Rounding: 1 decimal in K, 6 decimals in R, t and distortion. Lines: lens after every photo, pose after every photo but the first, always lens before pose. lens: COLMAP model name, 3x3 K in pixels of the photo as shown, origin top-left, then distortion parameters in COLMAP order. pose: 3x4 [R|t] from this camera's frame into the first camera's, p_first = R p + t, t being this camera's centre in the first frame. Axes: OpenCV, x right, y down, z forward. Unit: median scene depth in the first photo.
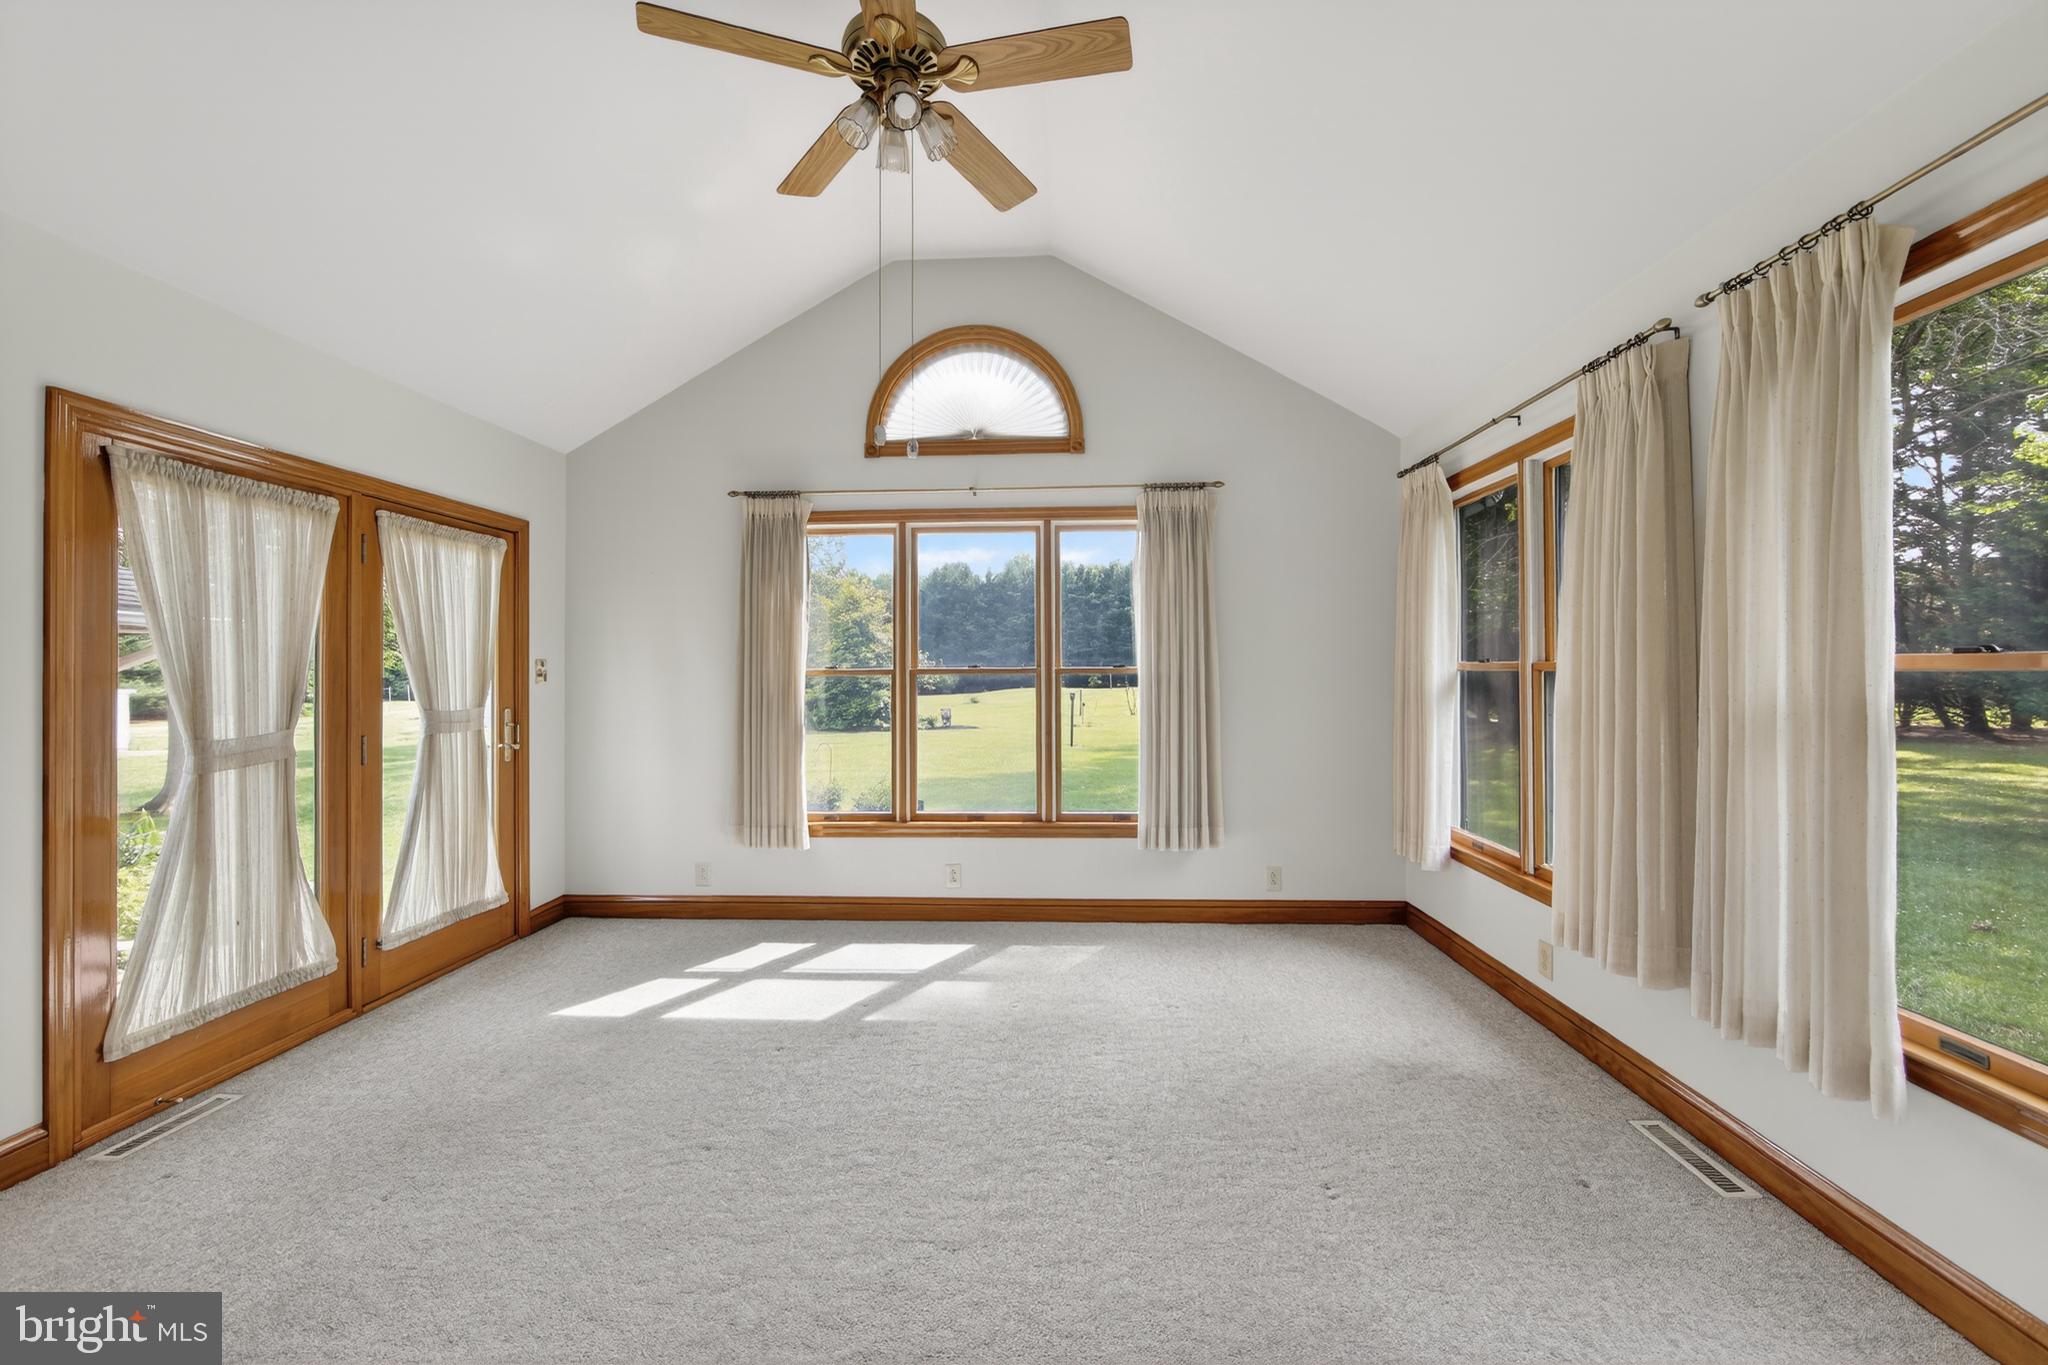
lens RADIAL K [[804.4, 0, 1026.8], [0, 804.4, 674.5], [0, 0, 1]] dist [-0.003363, -0.000357]
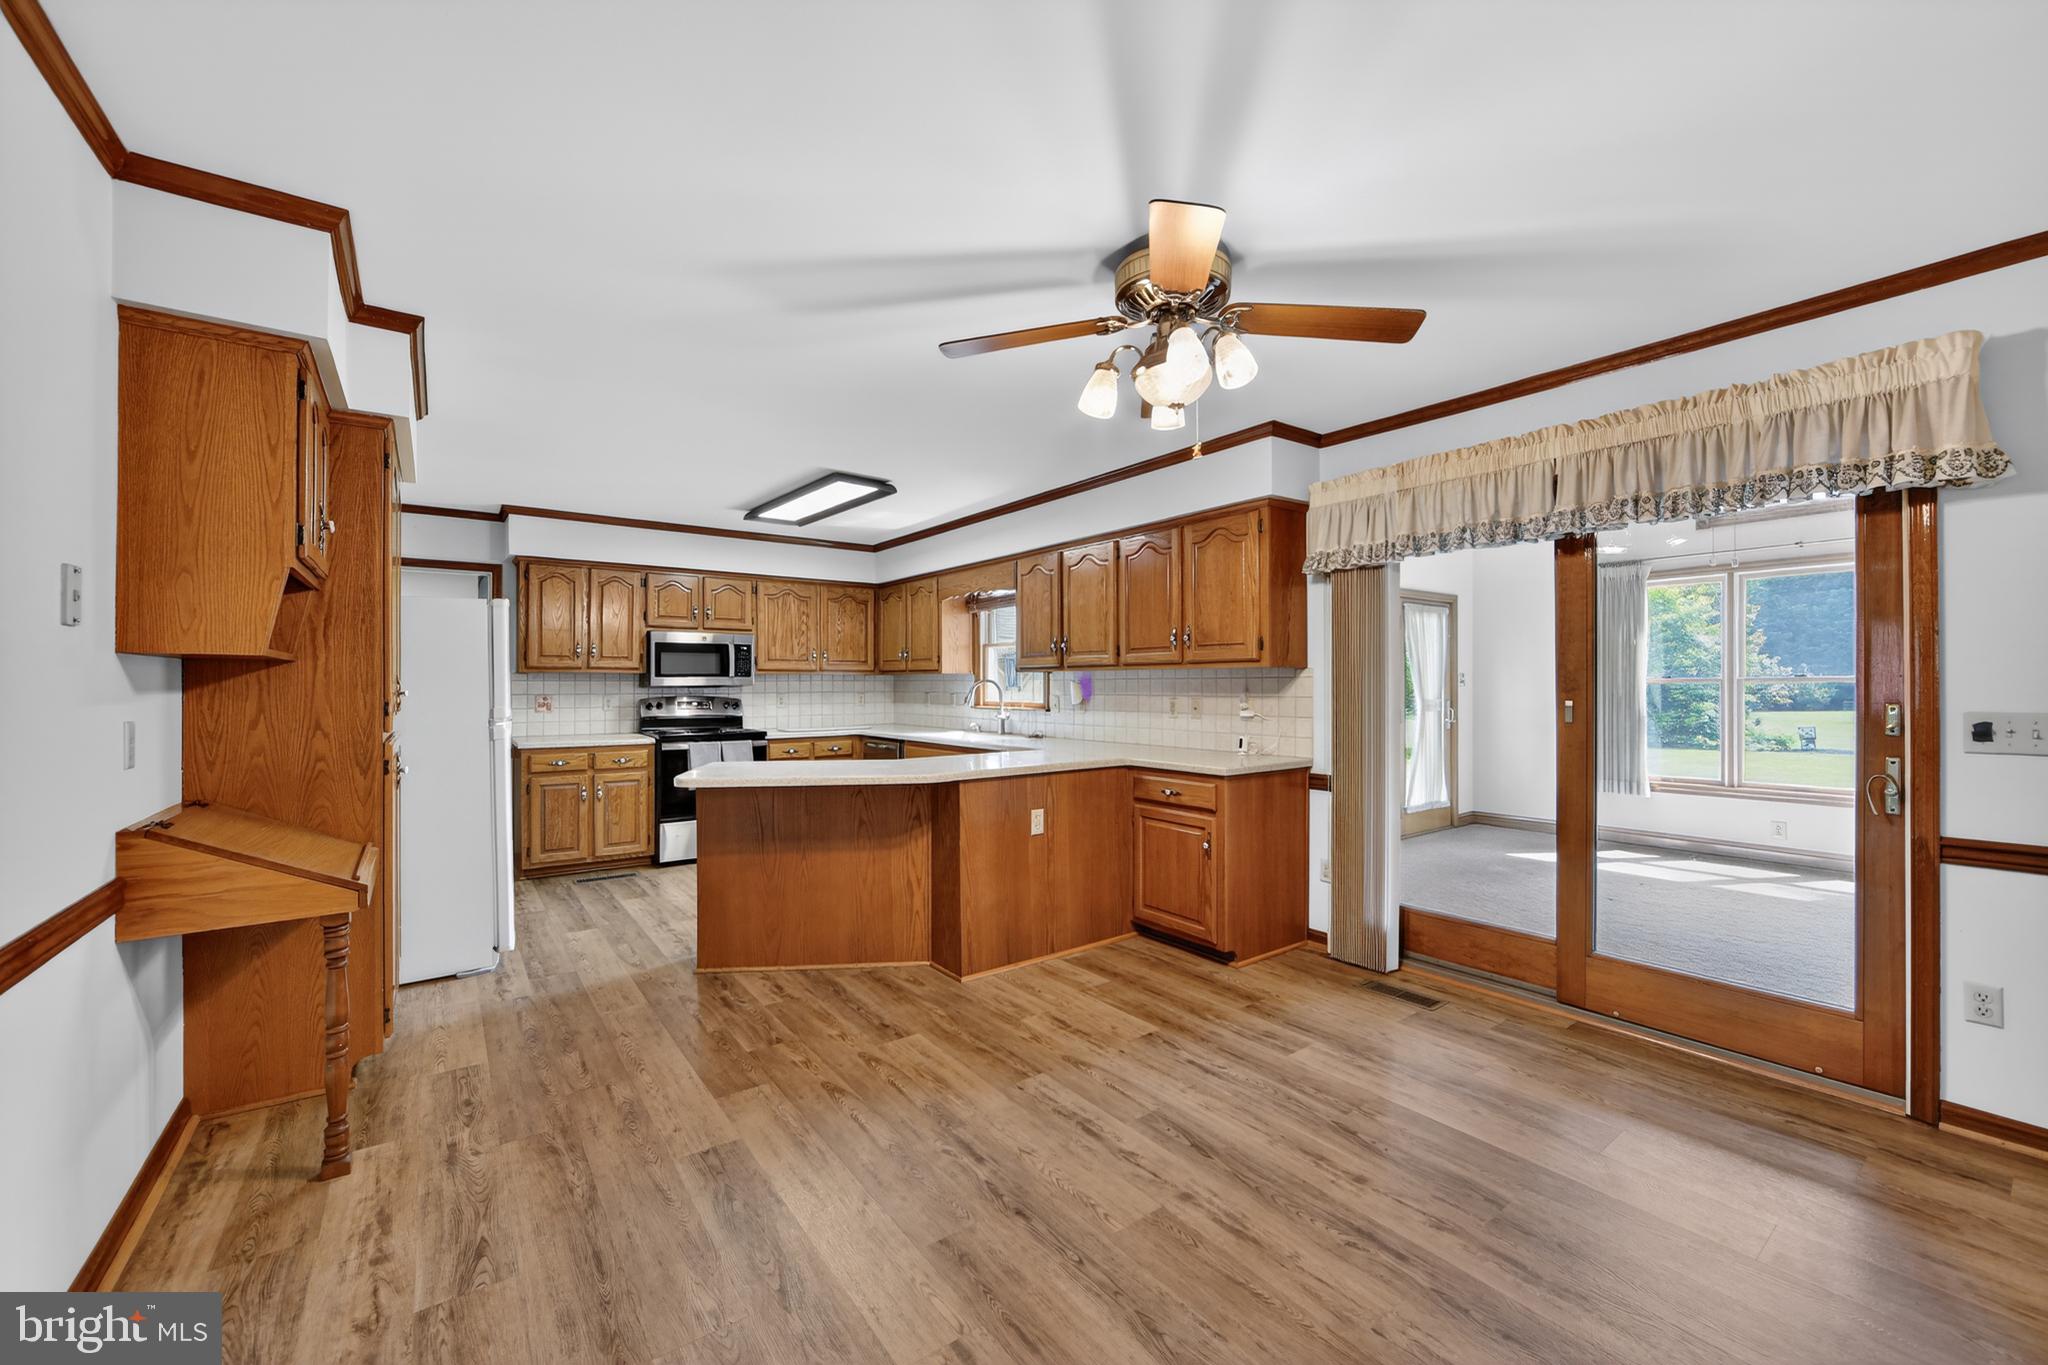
lens RADIAL K [[804.4, 0, 1029.1], [0, 804.4, 676.4], [0, 0, 1]] dist [-0.003363, -0.000357]
pose [[0.639666, 0.001724, -0.768651, 0.019328], [-0.007240, 0.999967, -0.003782, 0.000272], [0.768619, 0.007985, 0.639657, -0.119462]]
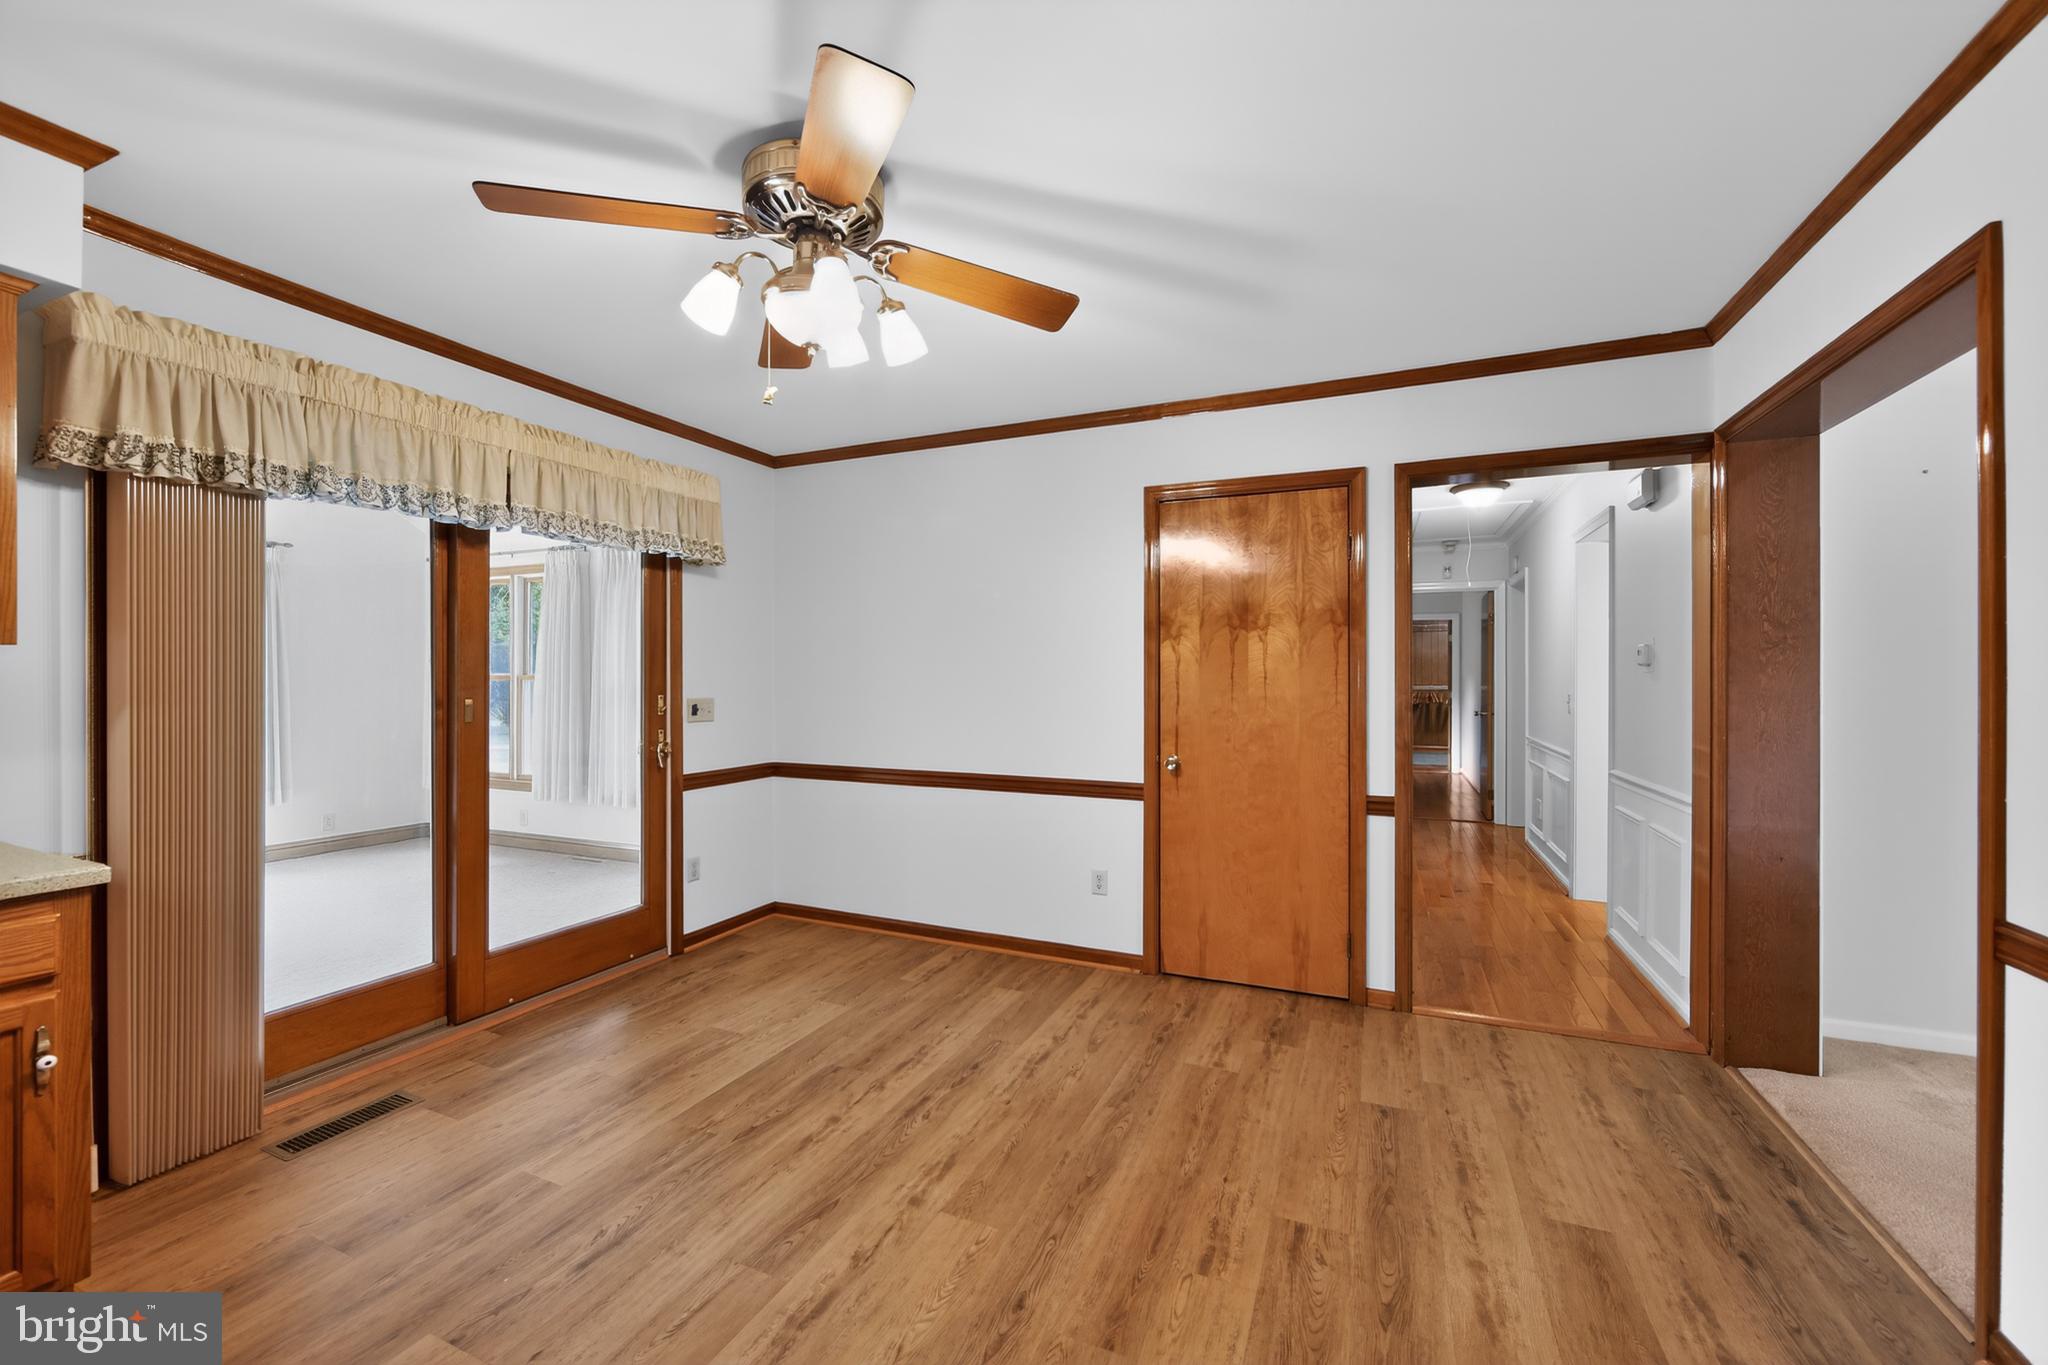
lens RADIAL K [[804.4, 0, 1026.9], [0, 804.4, 683.3], [0, 0, 1]] dist [-0.003363, -0.000357]
pose [[0.348279, 0.007824, 0.937358, -0.207756], [-0.001629, 0.999969, -0.007741, 0.002280], [-0.937390, 0.001169, 0.348281, -0.071440]]
